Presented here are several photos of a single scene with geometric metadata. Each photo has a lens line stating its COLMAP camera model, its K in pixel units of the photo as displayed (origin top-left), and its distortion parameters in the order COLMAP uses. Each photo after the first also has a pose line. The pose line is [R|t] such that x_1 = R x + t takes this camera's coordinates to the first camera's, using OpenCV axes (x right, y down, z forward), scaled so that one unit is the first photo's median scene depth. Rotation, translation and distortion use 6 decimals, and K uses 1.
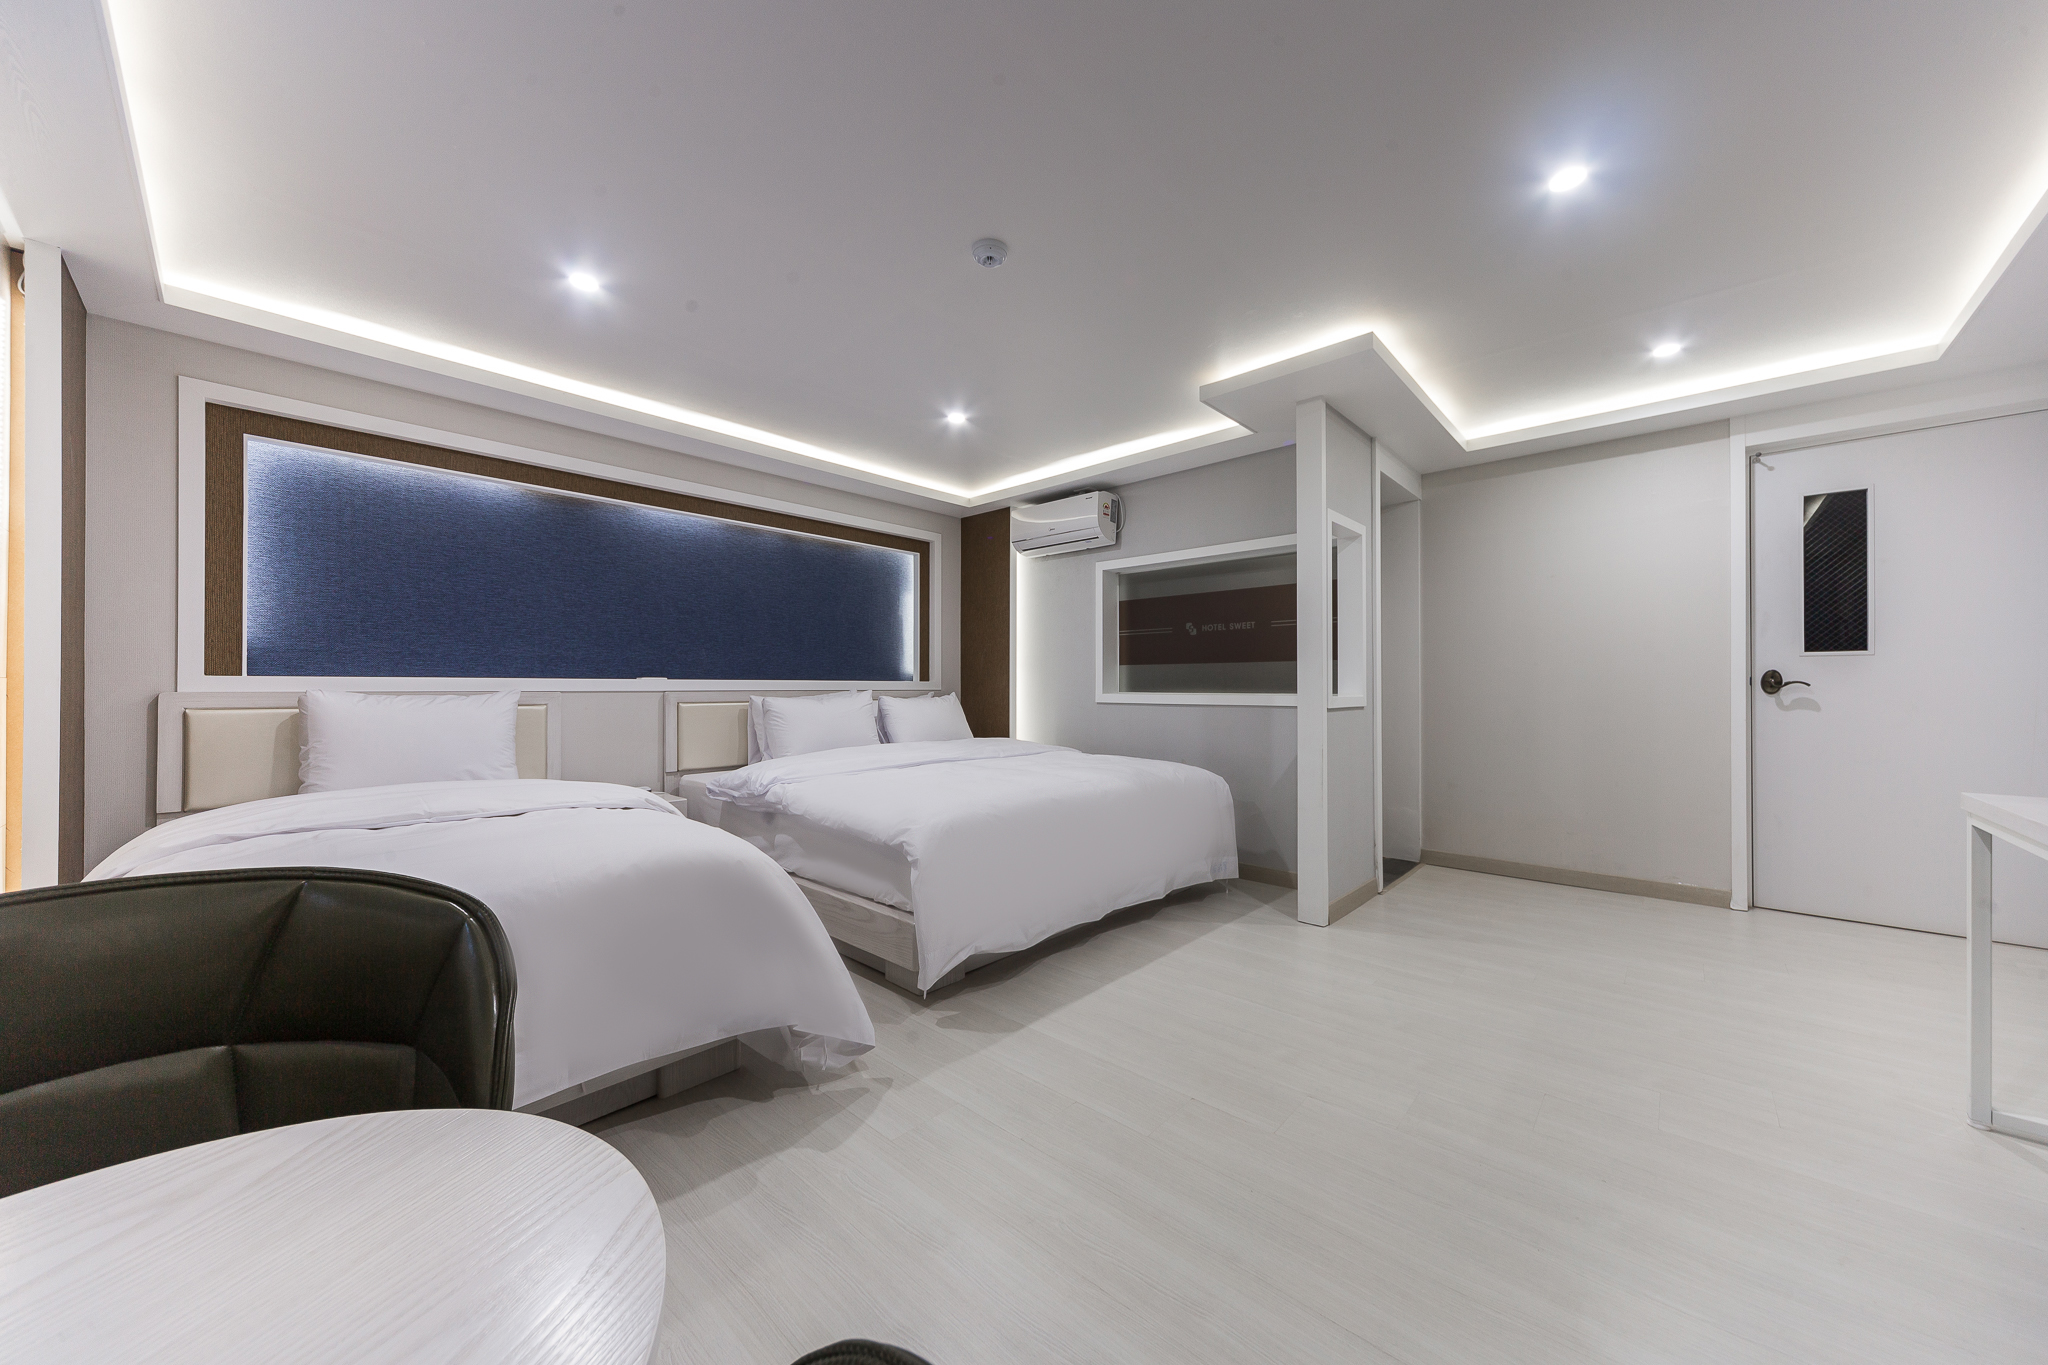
lens RADIAL K [[702.4, 0, 1036.0], [0, 702.4, 687.3], [0, 0, 1]] dist [0.001515, 0.000093]
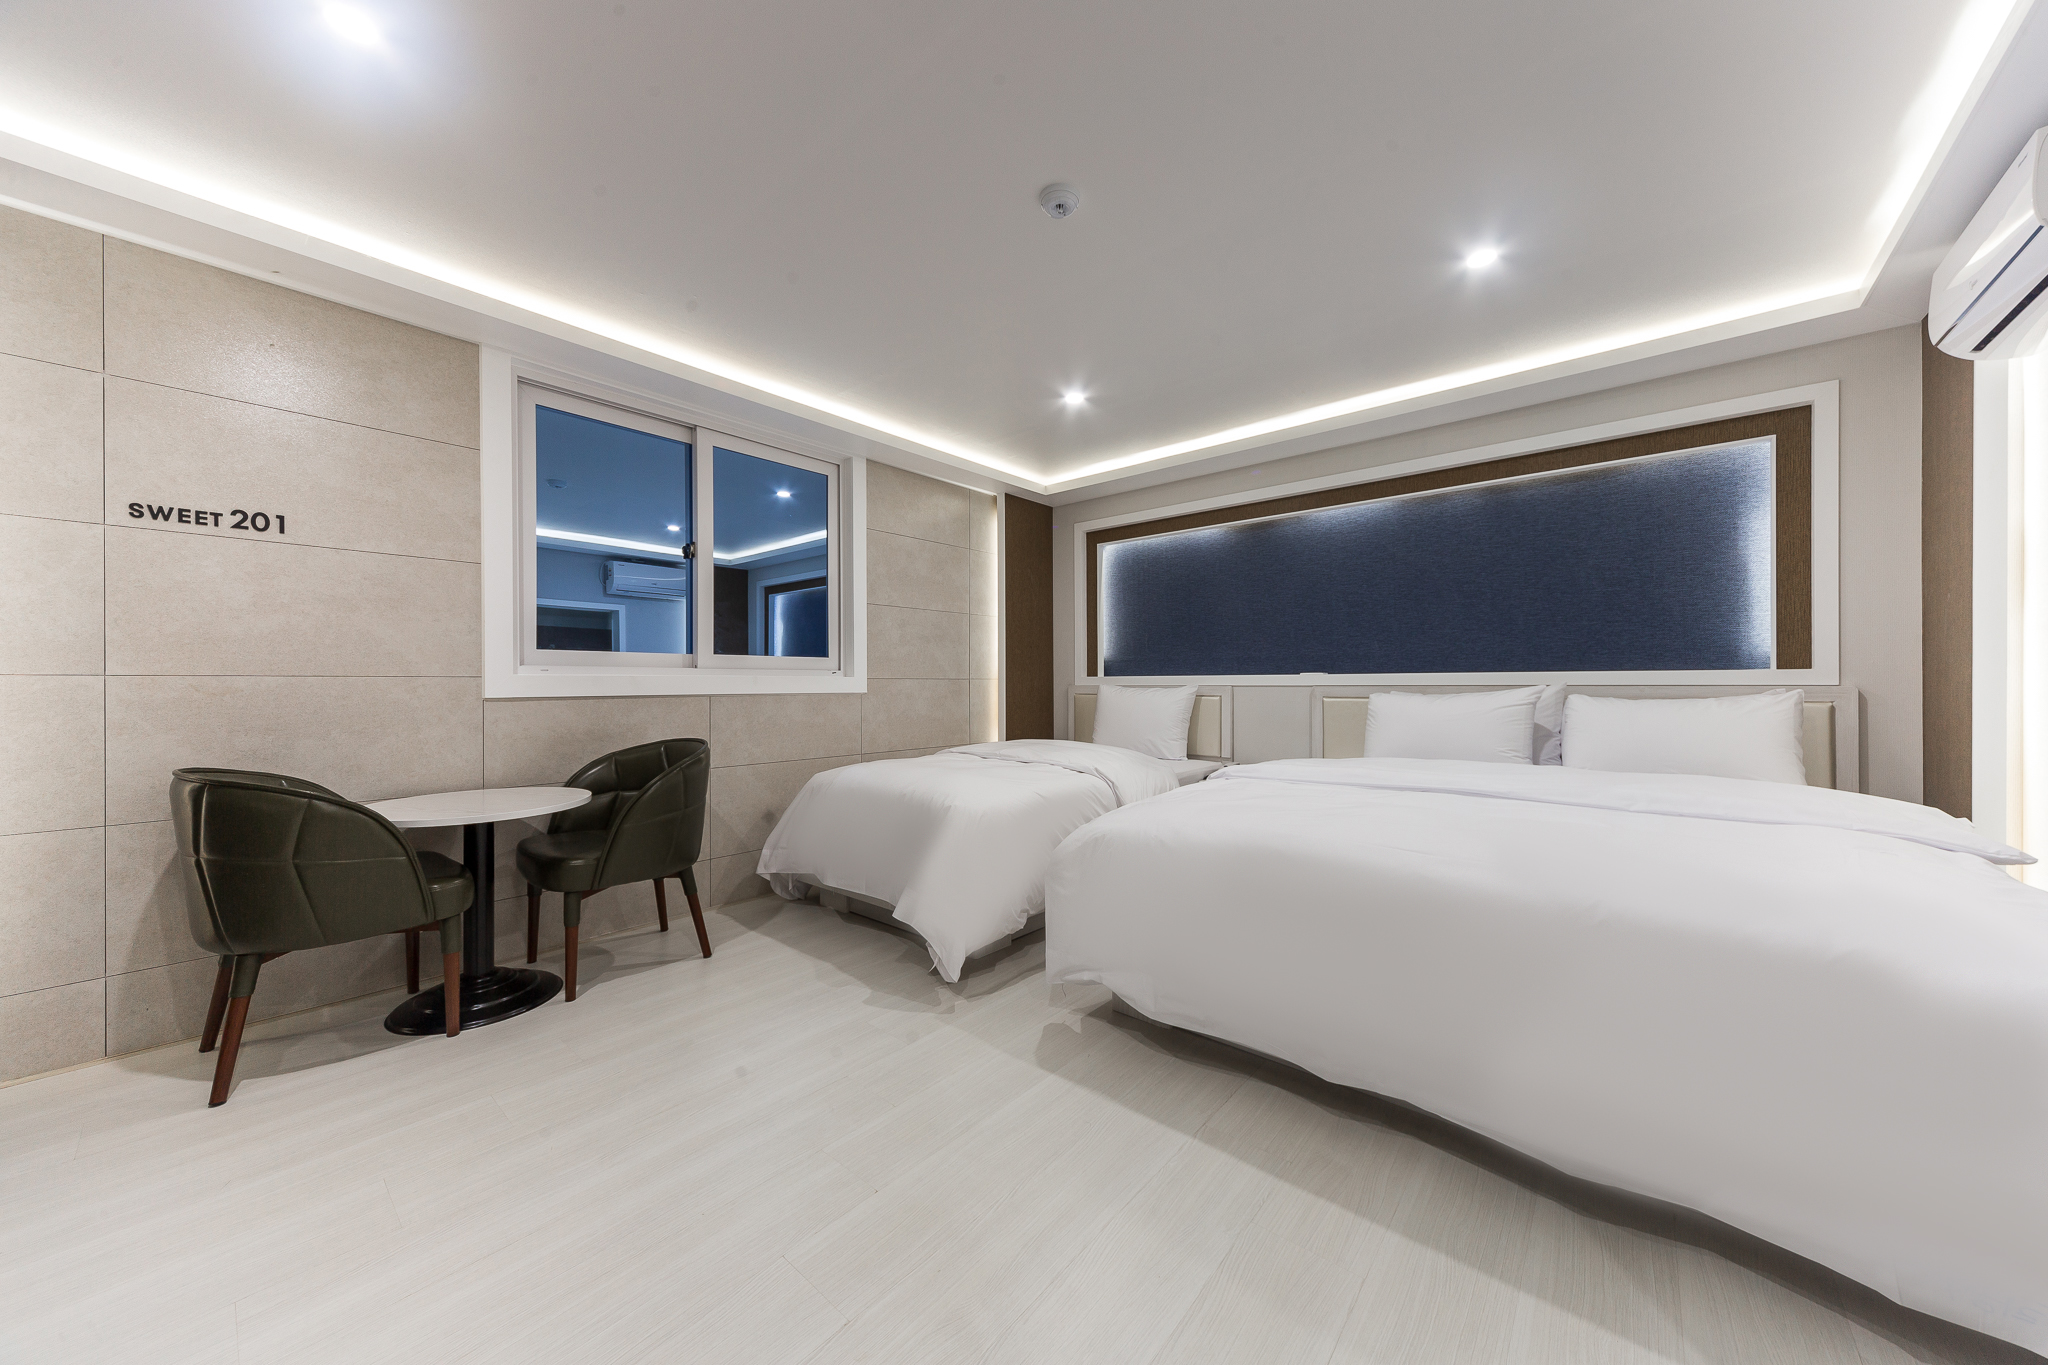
lens RADIAL K [[702.4, 0, 1036.0], [0, 702.4, 687.3], [0, 0, 1]] dist [0.001515, 0.000093]
pose [[0.040563, 0.003791, -0.999170, 0.658504], [0.003116, 0.999987, 0.003920, 0.003193], [0.999172, -0.003273, 0.040551, 0.735413]]
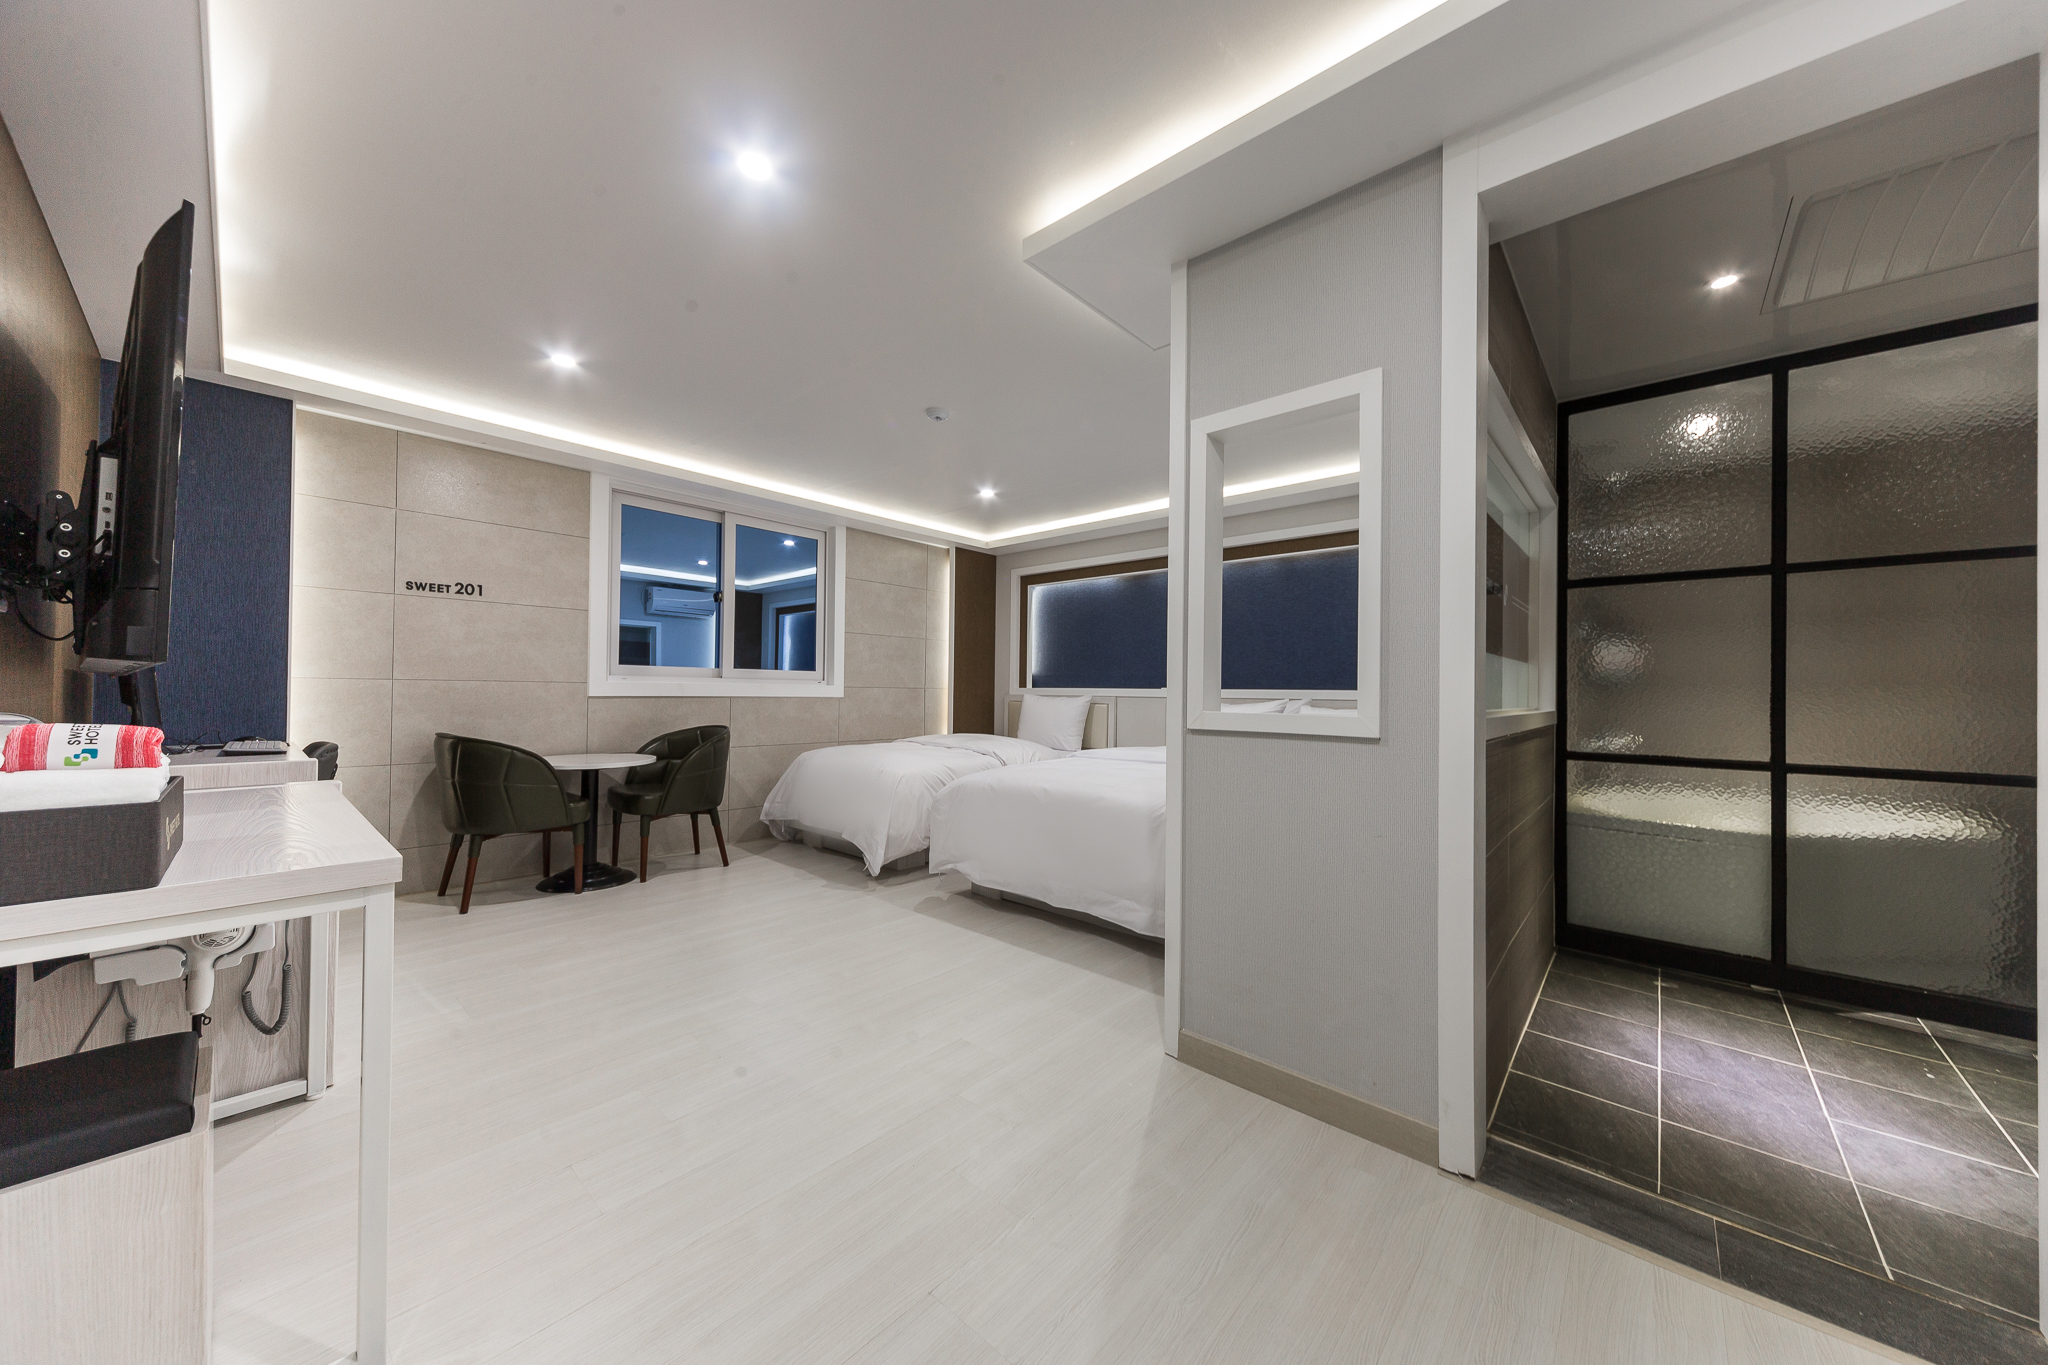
lens RADIAL K [[702.4, 0, 1036.0], [0, 702.4, 687.3], [0, 0, 1]] dist [0.001515, 0.000093]
pose [[0.019812, -0.008295, -0.999769, 1.180941], [-0.012473, 0.999886, -0.008543, 0.001317], [0.999726, 0.012640, 0.019706, 0.944833]]
